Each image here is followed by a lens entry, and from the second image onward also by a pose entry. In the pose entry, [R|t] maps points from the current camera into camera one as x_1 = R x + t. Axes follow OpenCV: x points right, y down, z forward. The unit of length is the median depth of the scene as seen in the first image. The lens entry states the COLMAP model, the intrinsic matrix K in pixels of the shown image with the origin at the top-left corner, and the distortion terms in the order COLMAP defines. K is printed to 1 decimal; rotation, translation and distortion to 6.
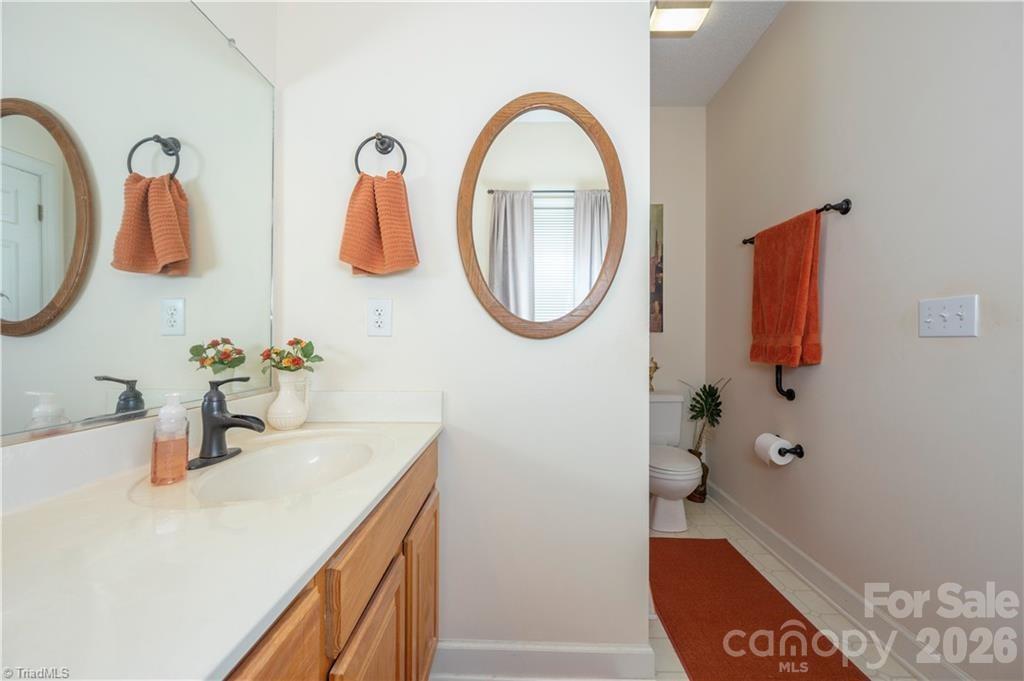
lens RADIAL K [[409.4, 0, 512.0], [0, 409.4, 340.5], [0, 0, 1]] dist [-0.002412, -0.000360]
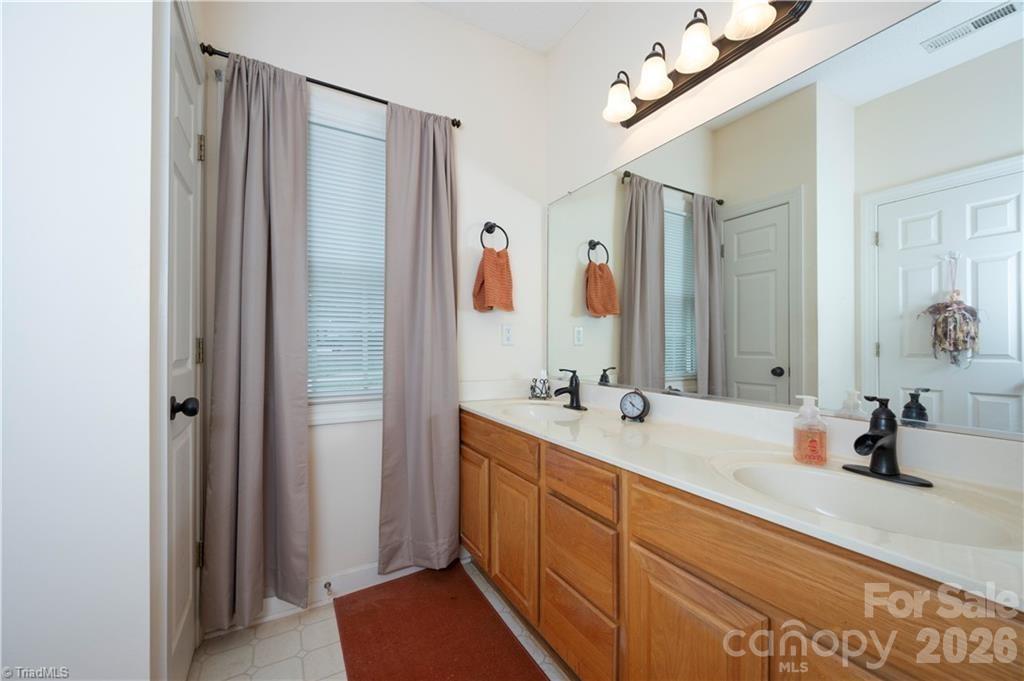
lens RADIAL K [[400.9, 0, 517.8], [0, 400.9, 343.7], [0, 0, 1]] dist [-0.000036, -0.000021]
pose [[-0.855145, -0.005975, -0.518355, 0.197866], [-0.003453, 0.999977, -0.005830, -0.009884], [0.518378, -0.003195, -0.855146, 0.483644]]
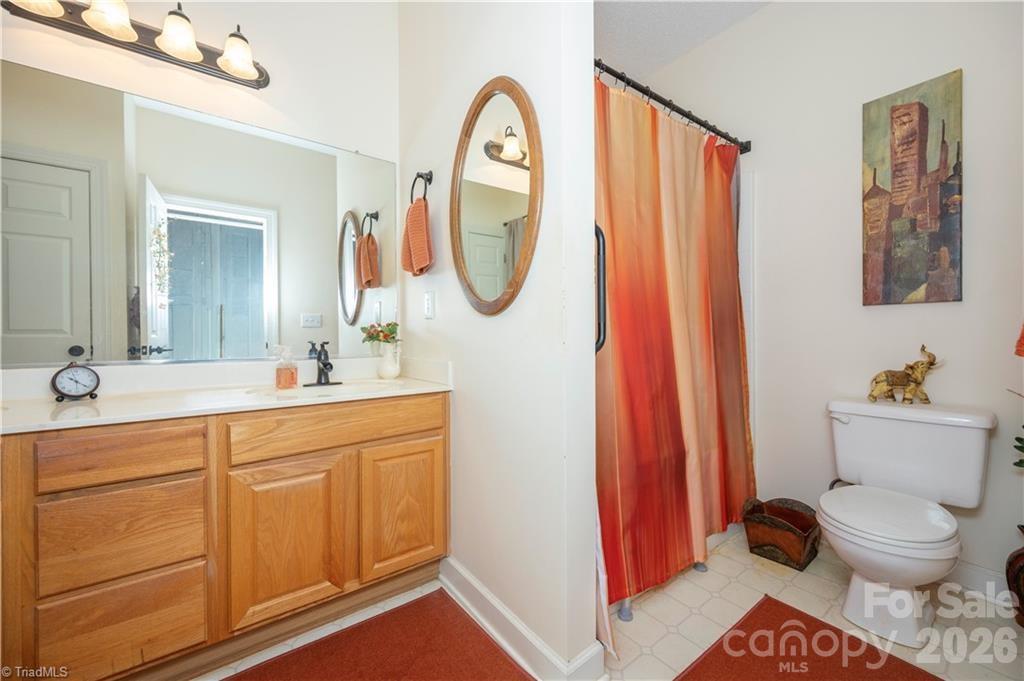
lens RADIAL K [[409.4, 0, 512.0], [0, 409.4, 340.5], [0, 0, 1]] dist [-0.002412, -0.000360]
pose [[0.605380, 0.004873, -0.795922, 0.468021], [0.007392, 0.999904, 0.011743, 0.024089], [0.795902, -0.012992, 0.605286, 0.190311]]
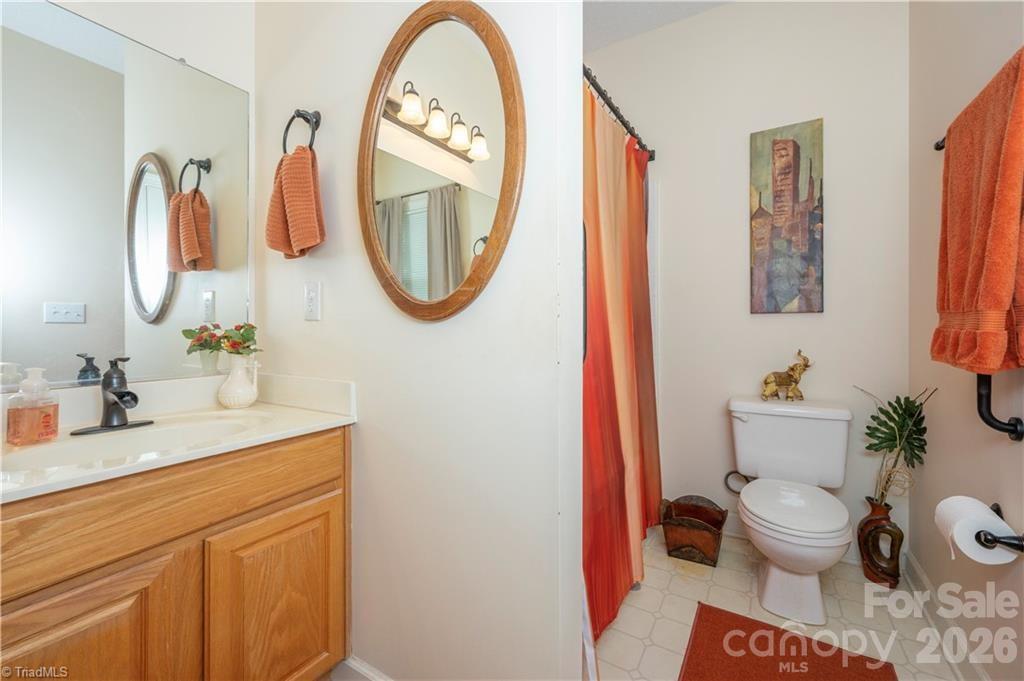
lens RADIAL K [[416.1, 0, 530.1], [0, 416.1, 329.4], [0, 0, 1]] dist [-0.001394, -0.000104]
pose [[0.871368, -0.000549, -0.490630, 0.303372], [0.002622, 0.999990, 0.003539, 0.004331], [0.490623, -0.004370, 0.871361, 0.193690]]
